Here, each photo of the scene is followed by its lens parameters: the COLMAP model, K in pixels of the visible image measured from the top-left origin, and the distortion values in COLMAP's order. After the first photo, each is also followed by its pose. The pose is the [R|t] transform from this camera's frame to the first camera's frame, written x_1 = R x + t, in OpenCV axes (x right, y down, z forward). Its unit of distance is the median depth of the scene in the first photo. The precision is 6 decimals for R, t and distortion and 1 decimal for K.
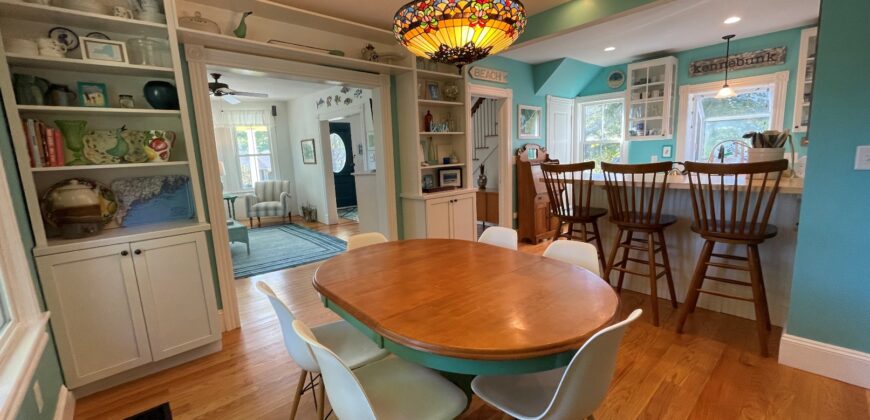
lens RADIAL K [[352.2, 0, 434.0], [0, 352.2, 207.4], [0, 0, 1]] dist [-0.000396, -0.000105]
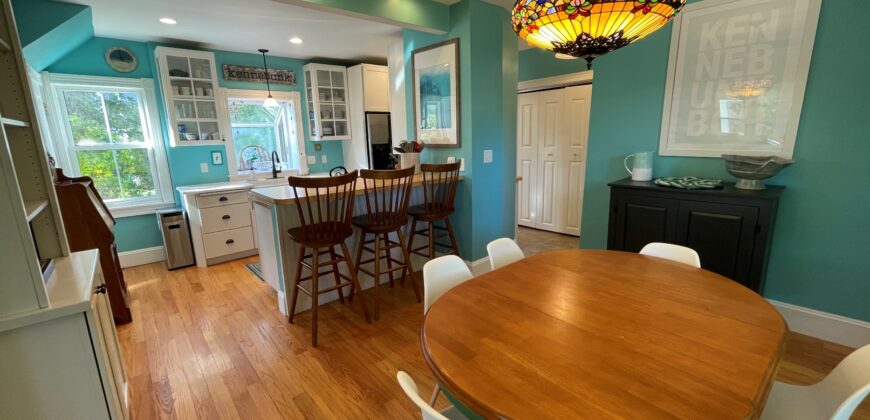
lens RADIAL K [[352.2, 0, 434.0], [0, 352.2, 207.4], [0, 0, 1]] dist [-0.000396, -0.000105]
pose [[0.000650, -0.167175, 0.985927, -0.270476], [0.178509, 0.970111, 0.164375, -0.089311], [-0.983938, 0.175890, 0.030472, 0.470410]]
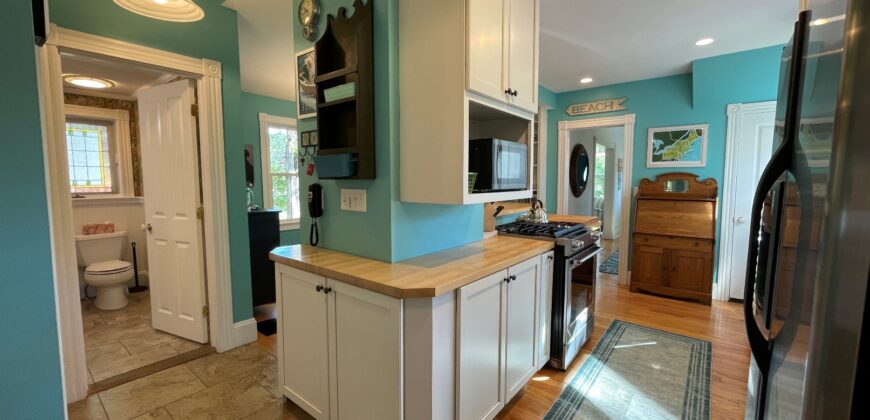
lens RADIAL K [[352.2, 0, 434.0], [0, 352.2, 207.4], [0, 0, 1]] dist [-0.000396, -0.000105]
pose [[0.169110, 0.117514, -0.978566, 1.126114], [-0.164458, 0.982311, 0.089544, -0.104032], [0.971779, 0.145790, 0.185445, 0.395713]]
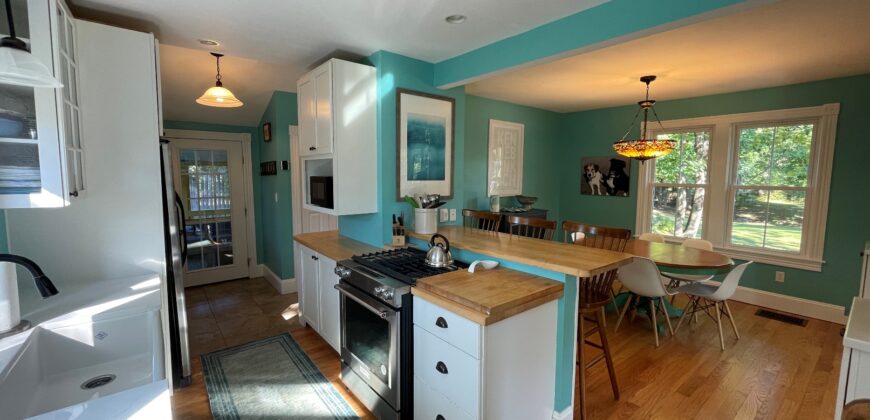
lens RADIAL K [[352.2, 0, 434.0], [0, 352.2, 207.4], [0, 0, 1]] dist [-0.000396, -0.000105]
pose [[-0.997595, 0.027691, 0.063541, 0.485258], [0.042296, 0.969460, 0.241575, -0.251841], [-0.054911, 0.243682, -0.968300, 1.187354]]
